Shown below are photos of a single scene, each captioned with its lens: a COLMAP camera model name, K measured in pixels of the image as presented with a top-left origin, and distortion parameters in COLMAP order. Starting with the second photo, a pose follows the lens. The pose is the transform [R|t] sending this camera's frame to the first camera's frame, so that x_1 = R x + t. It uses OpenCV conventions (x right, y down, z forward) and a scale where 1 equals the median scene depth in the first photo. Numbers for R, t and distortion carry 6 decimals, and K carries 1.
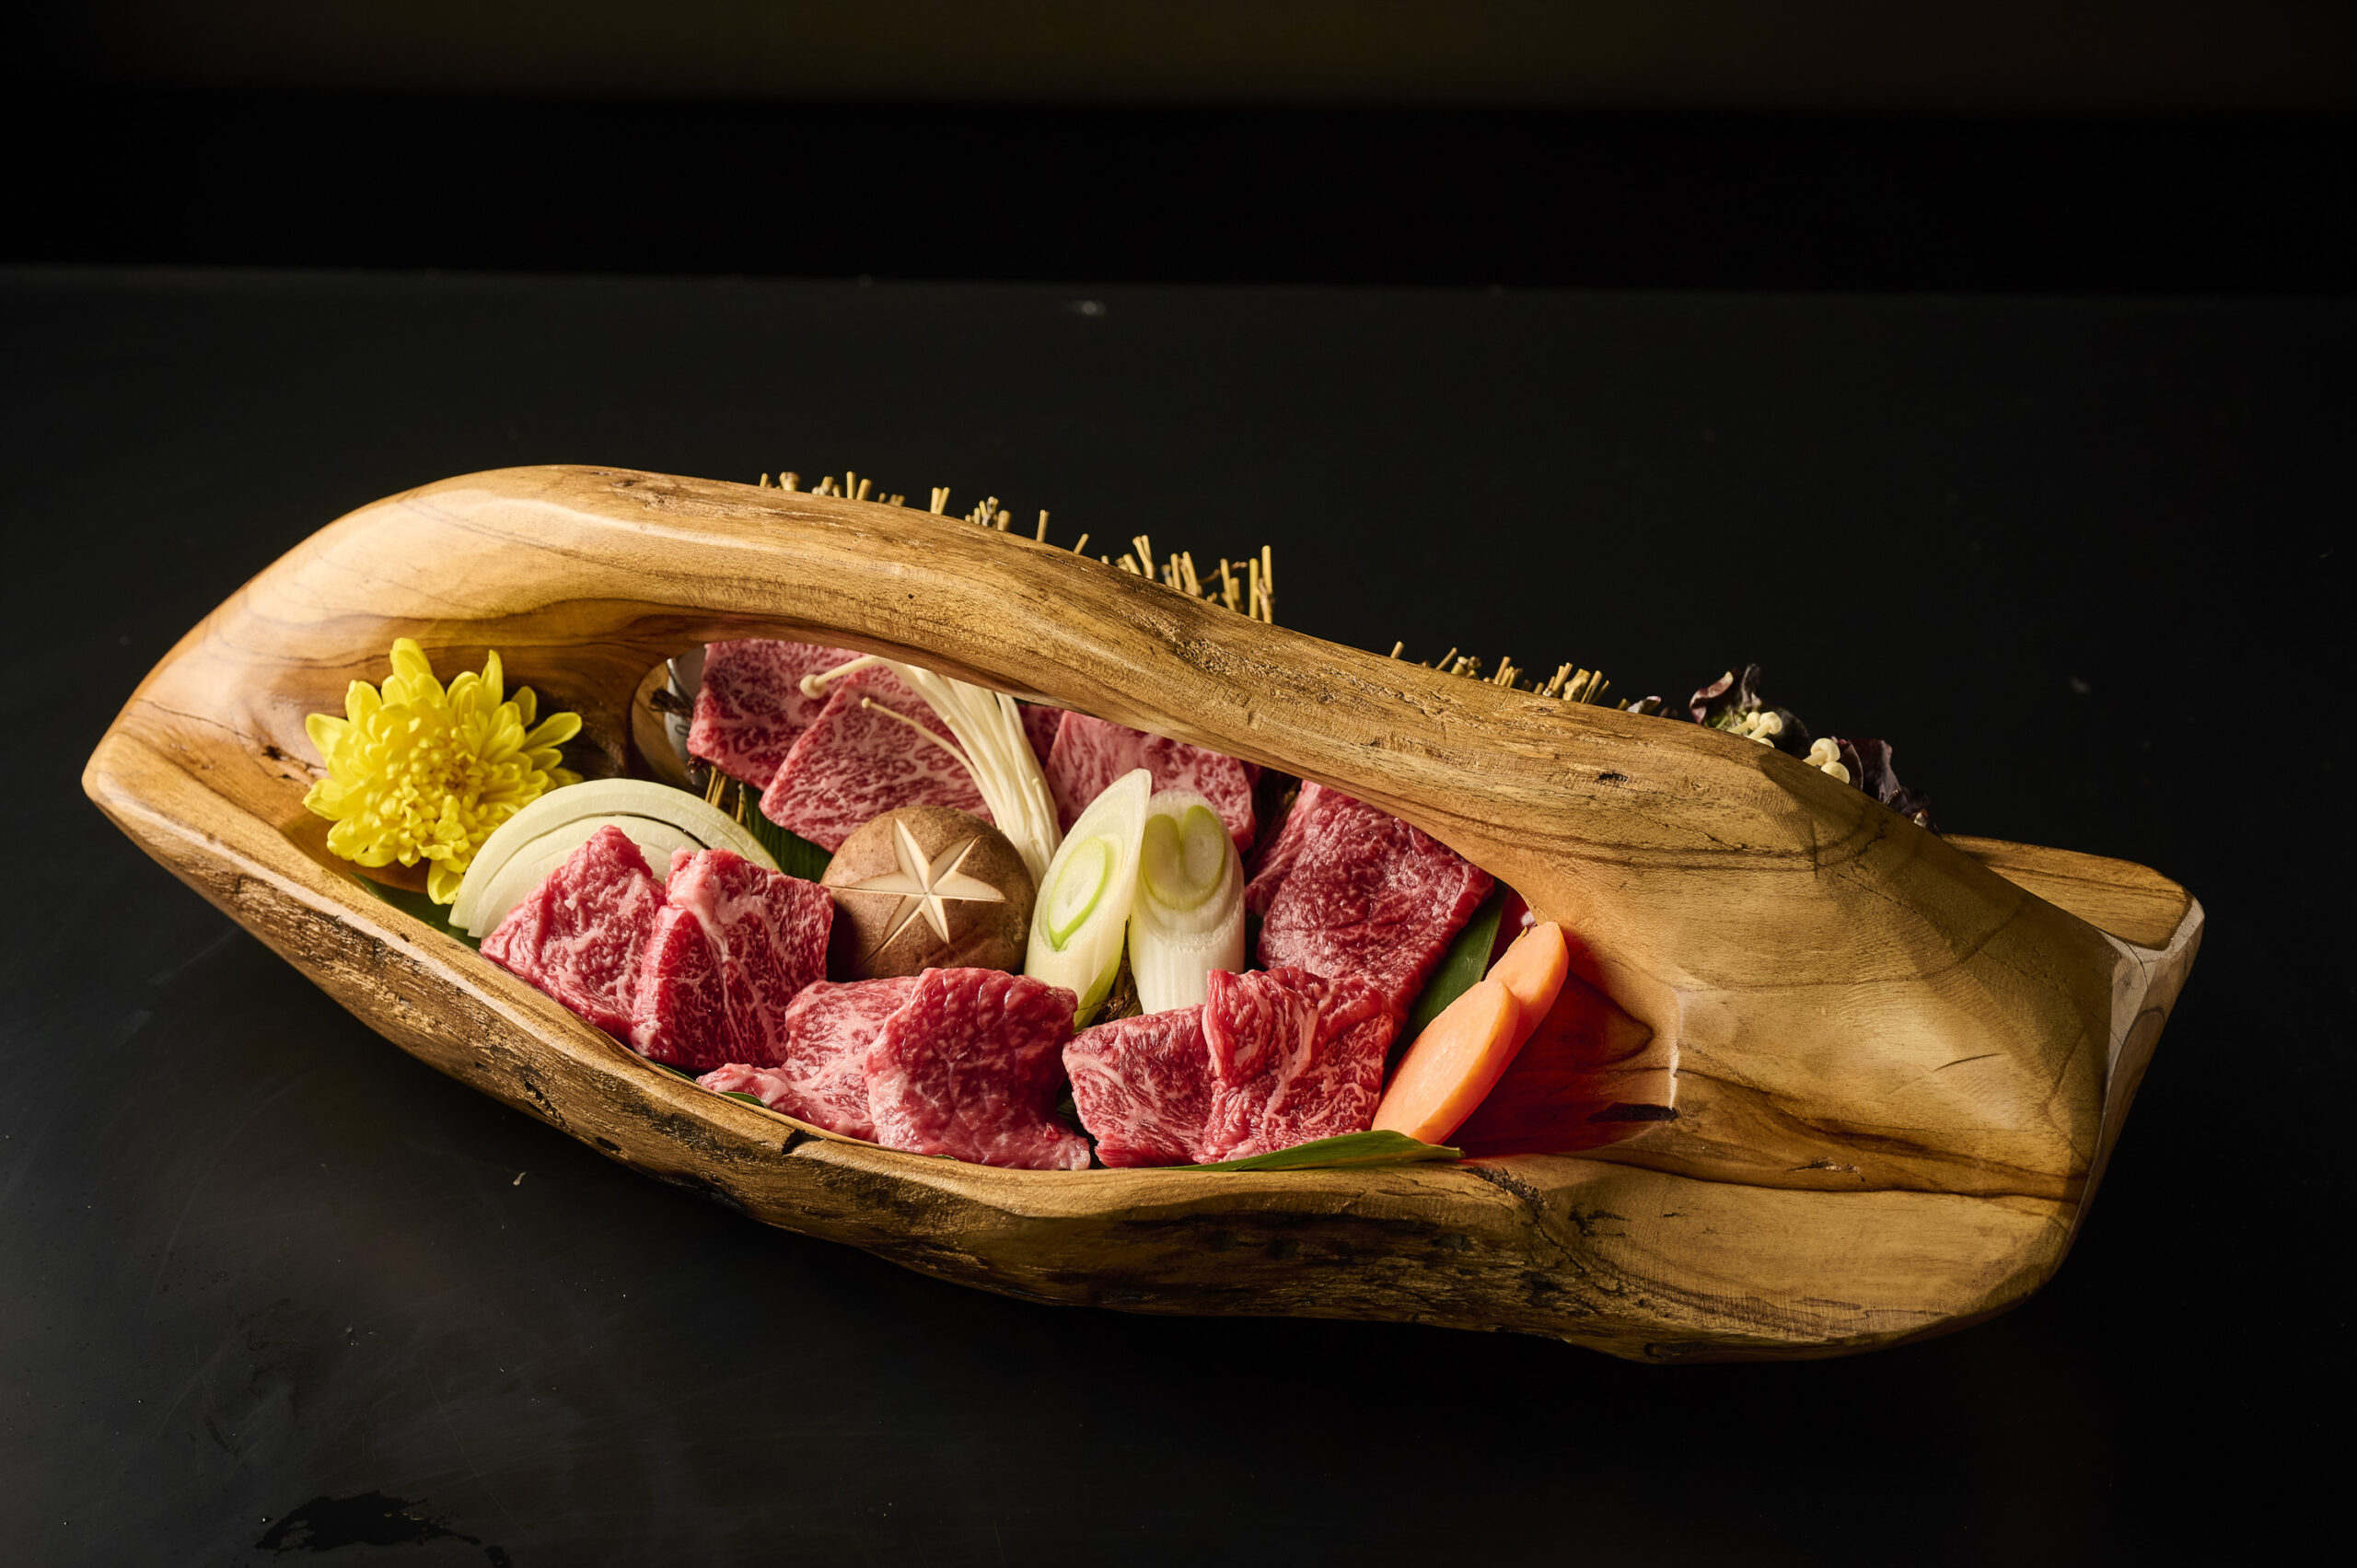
lens RADIAL K [[5131.2, 0, 1188.3], [0, 5131.2, 845.8], [0, 0, 1]] dist [0.011193, 0.000000]
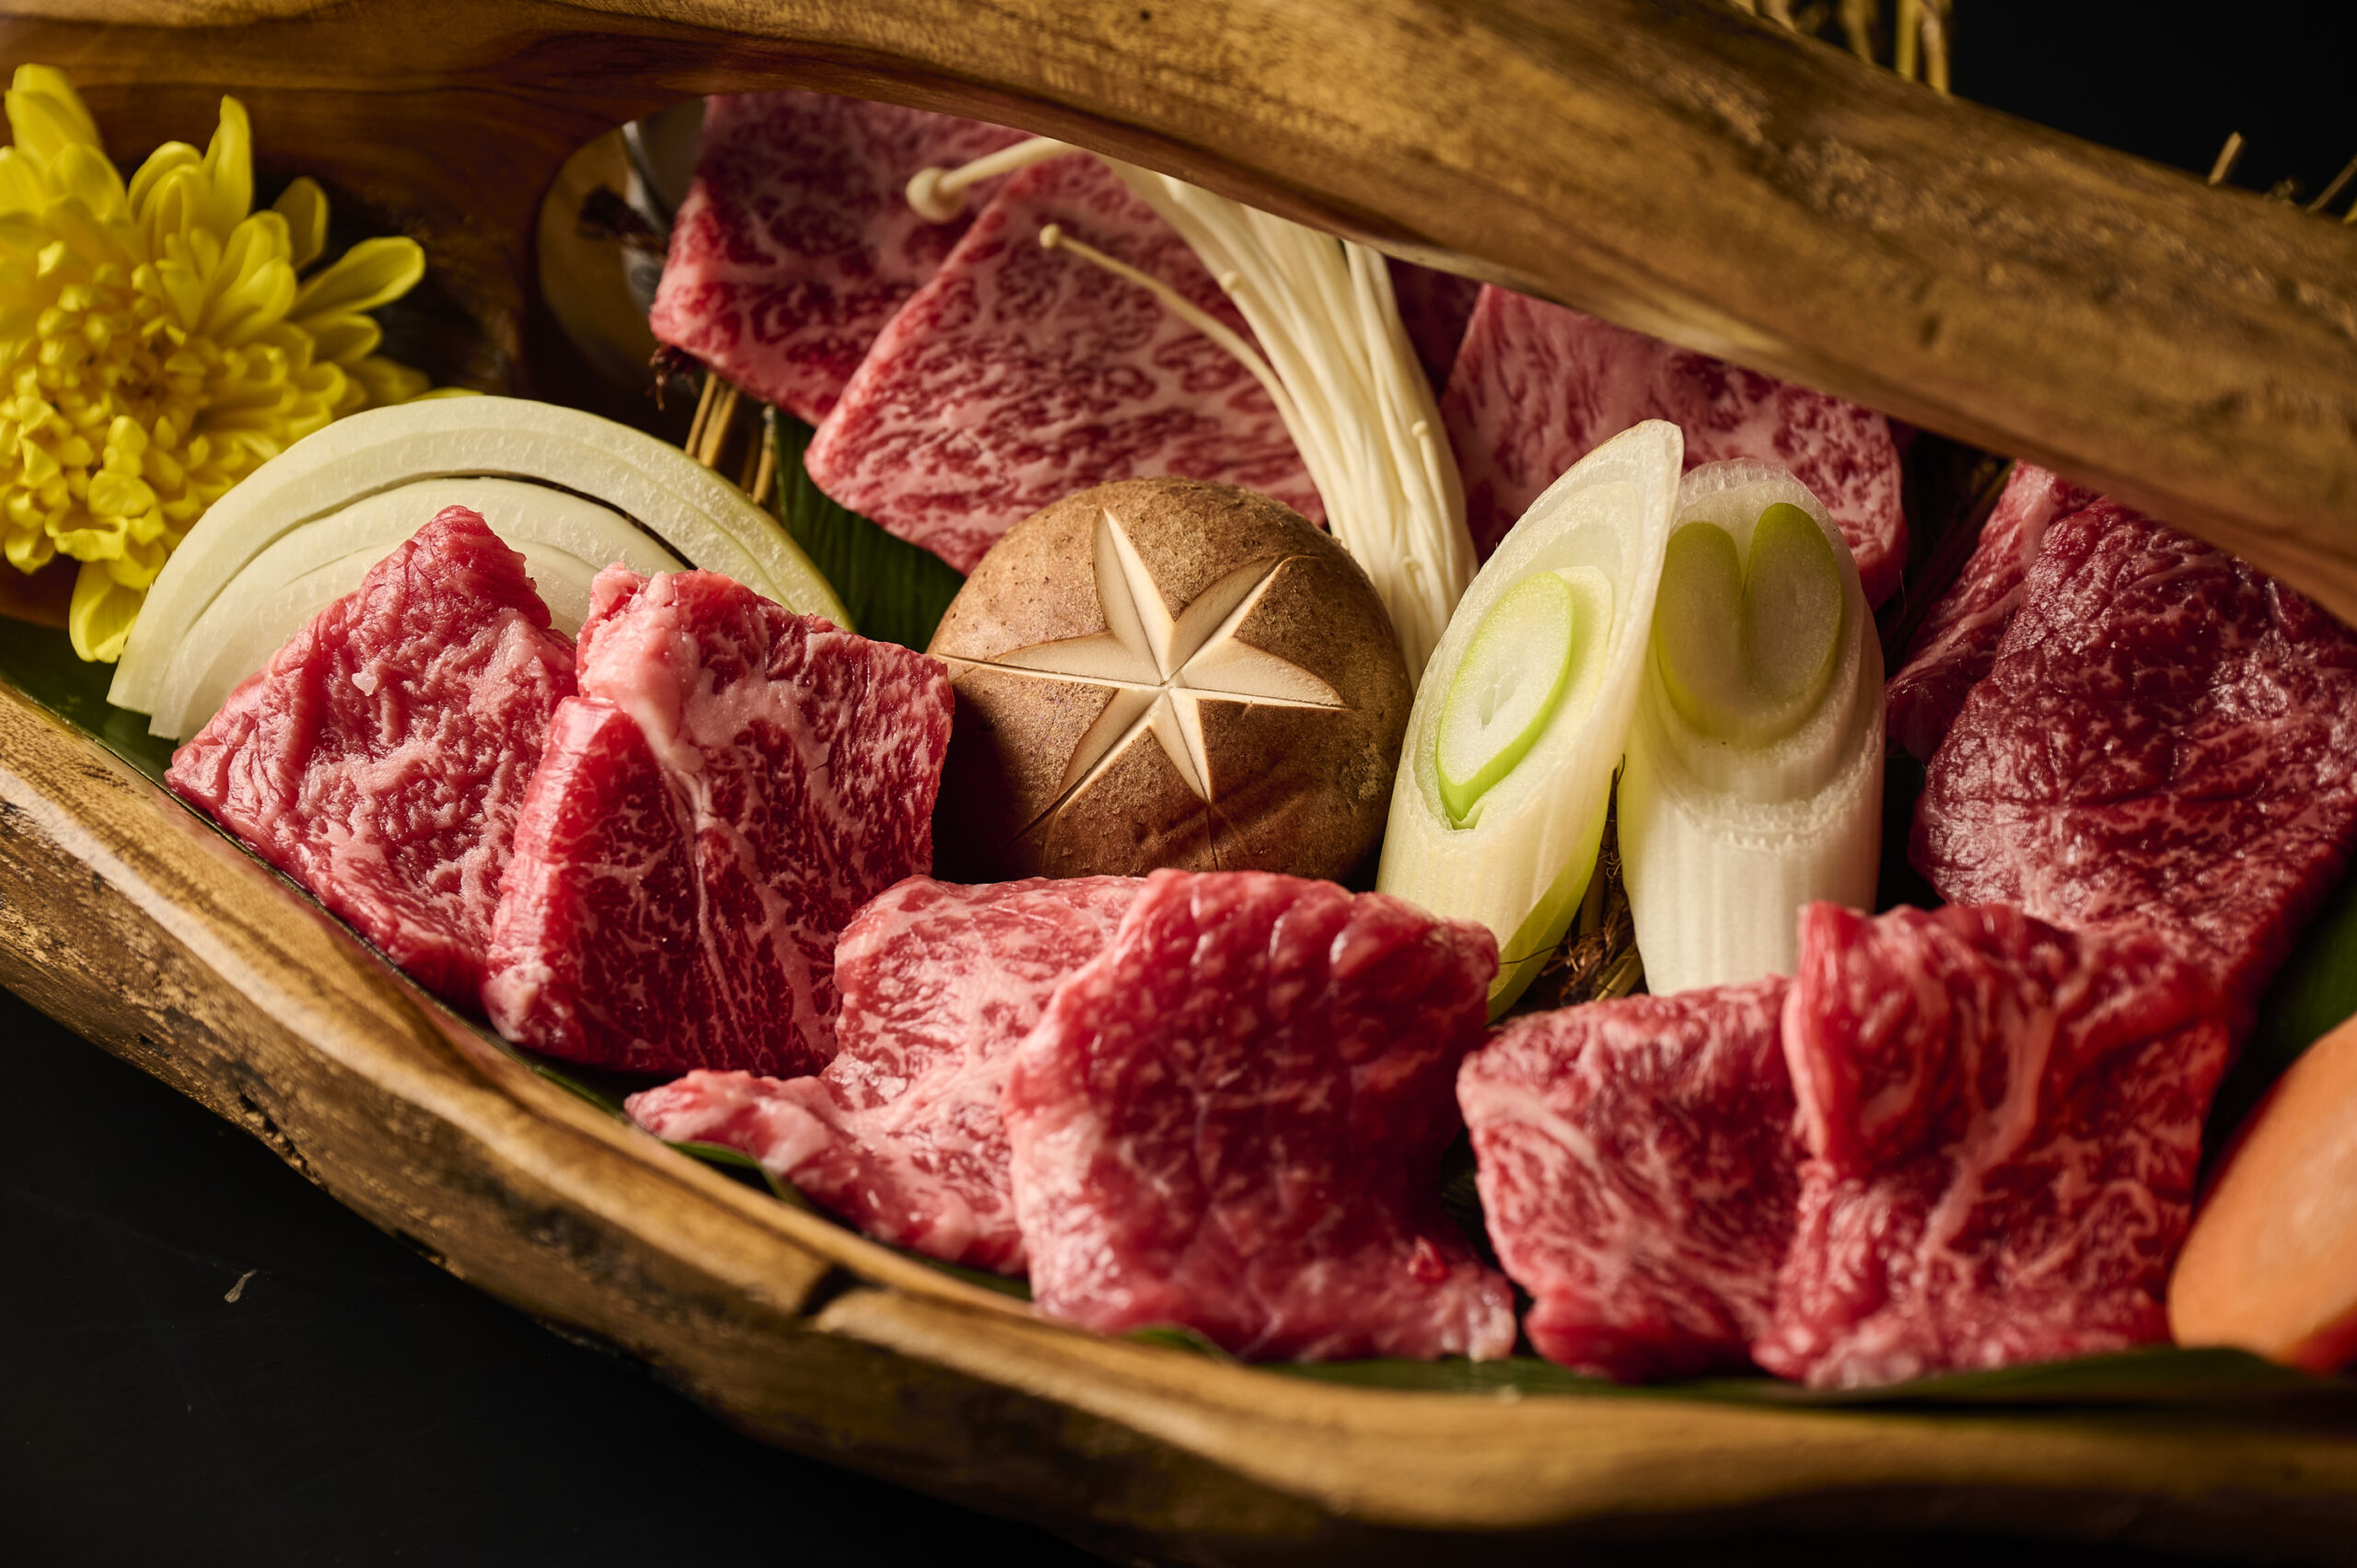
lens RADIAL K [[7148.9, 0, 1182.5], [0, 7148.9, 778.0], [0, 0, 1]] dist [-0.029364, 0.000000]
pose [[0.997478, 0.037016, -0.060552, -0.012048], [-0.032430, 0.996653, 0.075044, -0.029614], [0.063127, -0.072891, 0.995340, 0.393395]]
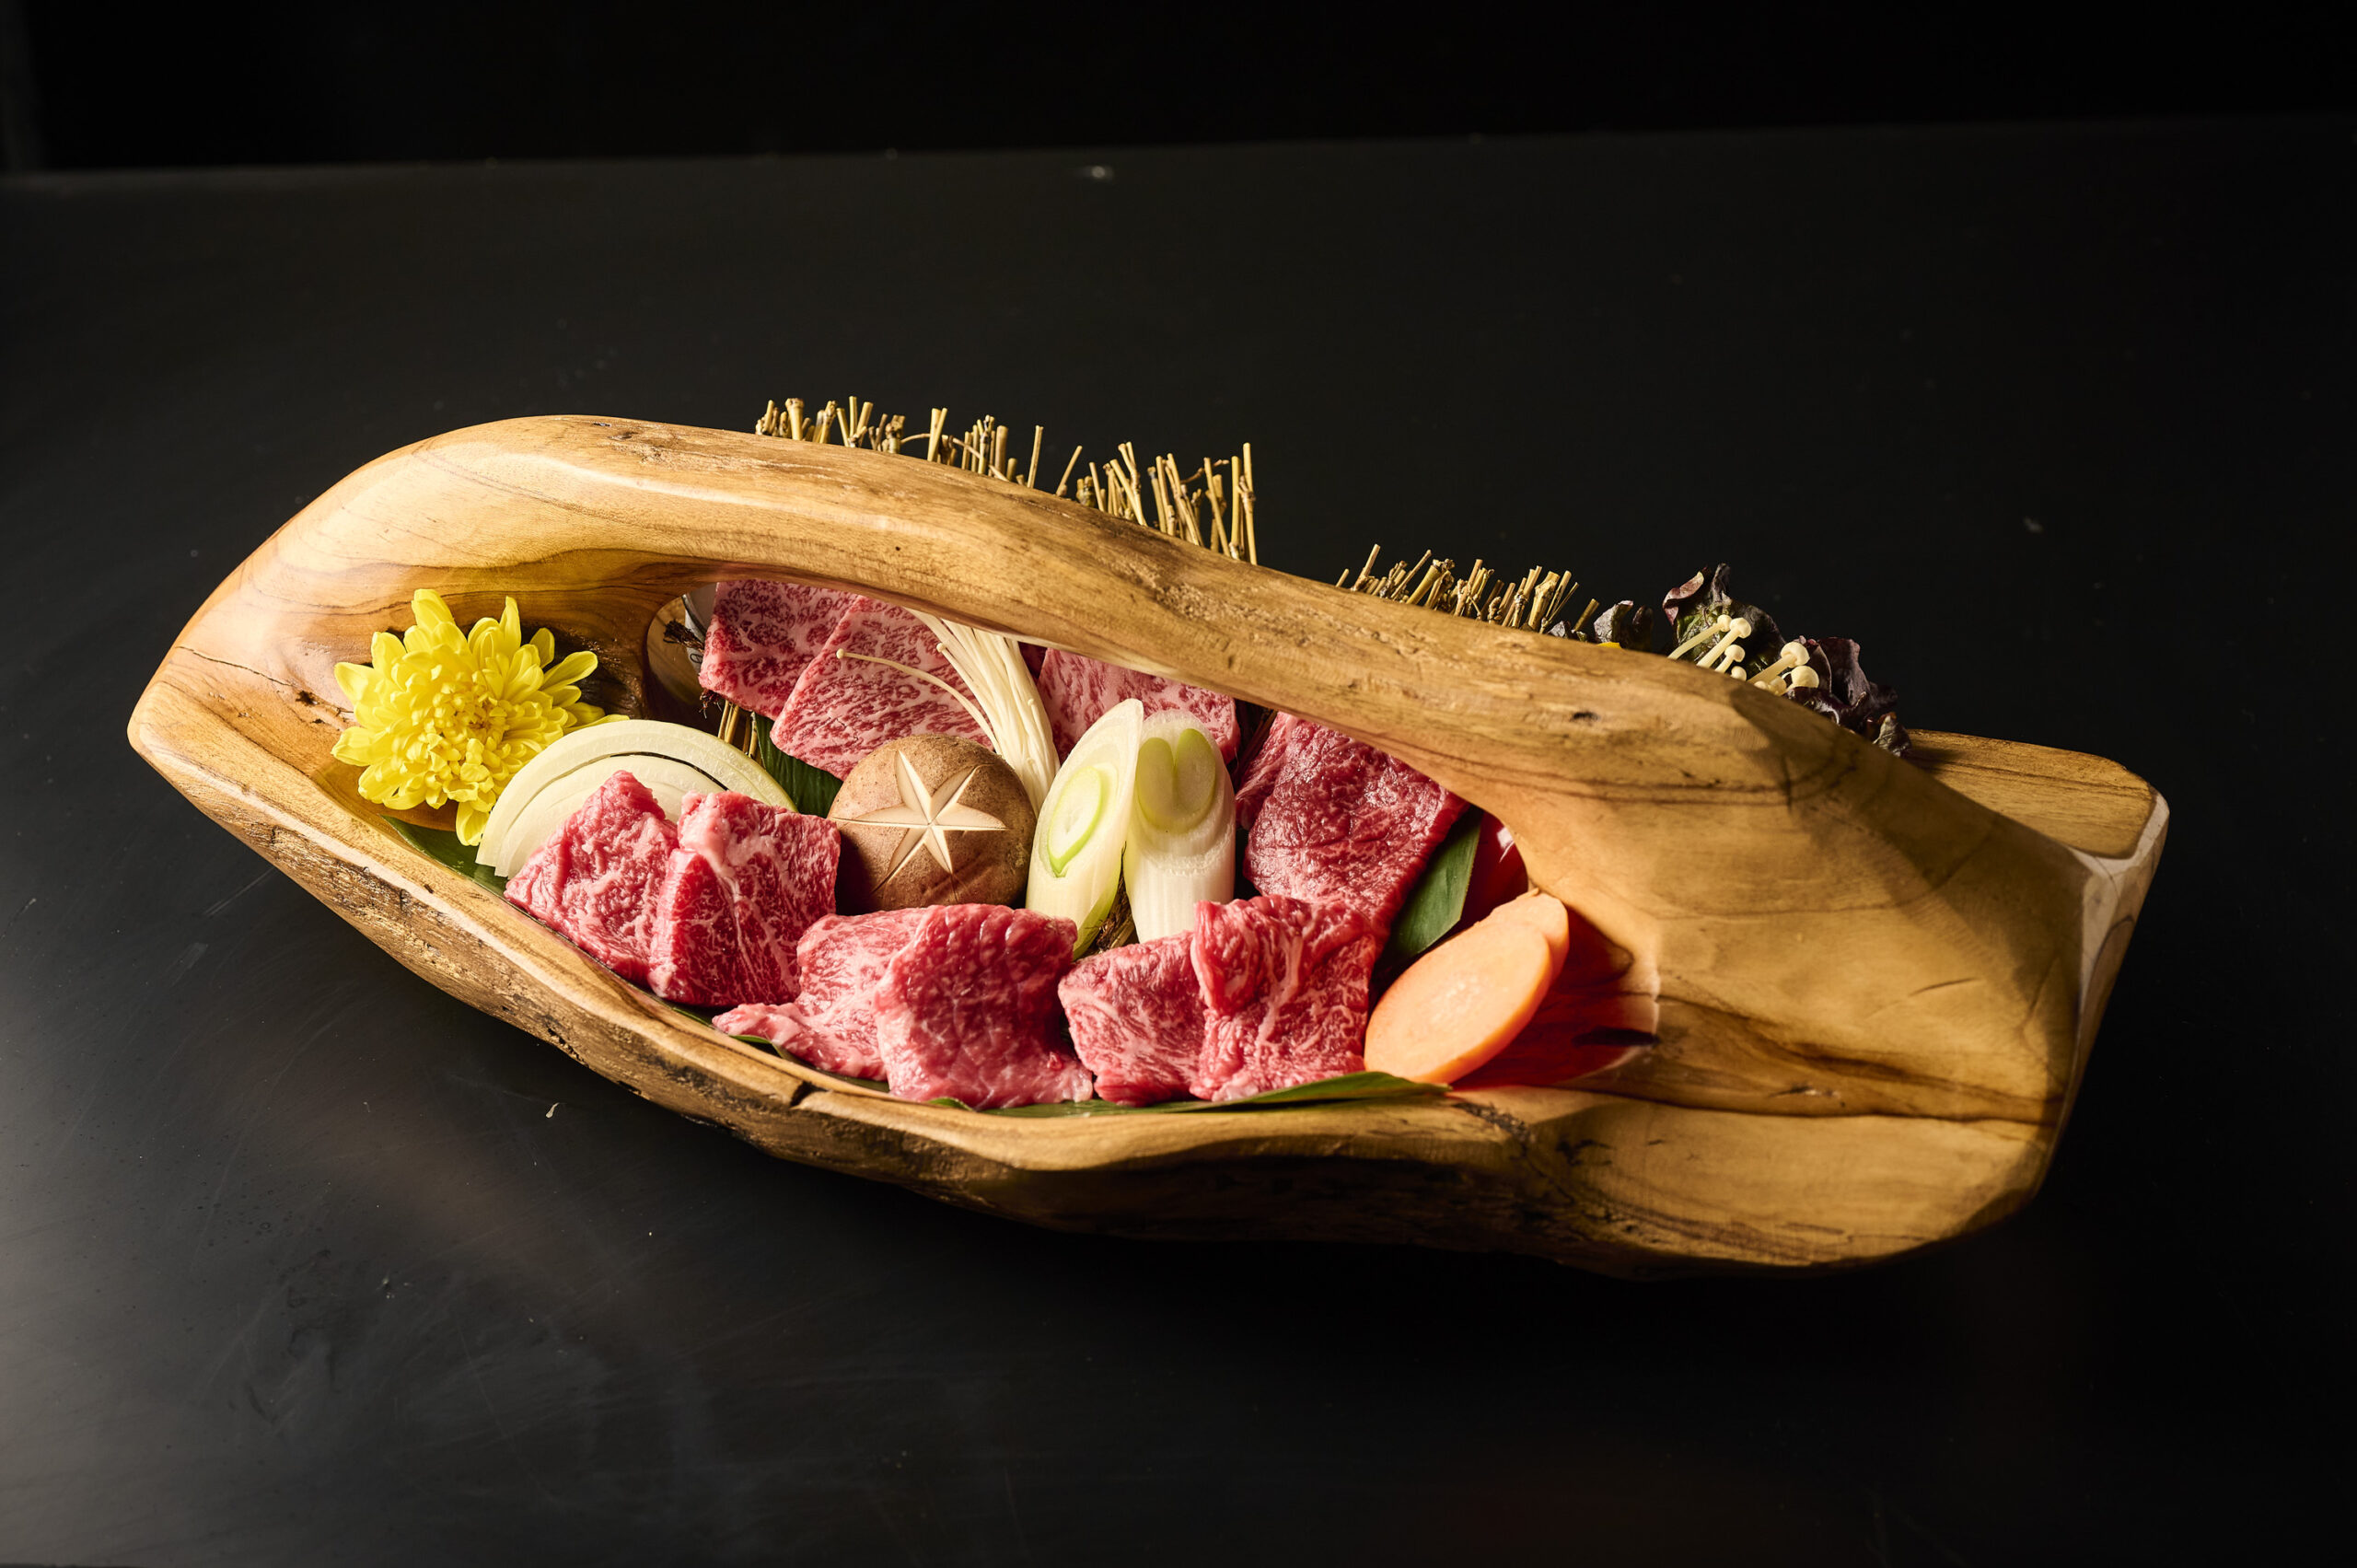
lens RADIAL K [[4190.4, 0, 1174.9], [0, 4190.4, 787.7], [0, 0, 1]] dist [0.006623, 0.000000]
pose [[0.999073, -0.034961, -0.025112, 0.020496], [0.036840, 0.996213, 0.078759, -0.064343], [0.022263, -0.079611, 0.996577, 0.160329]]
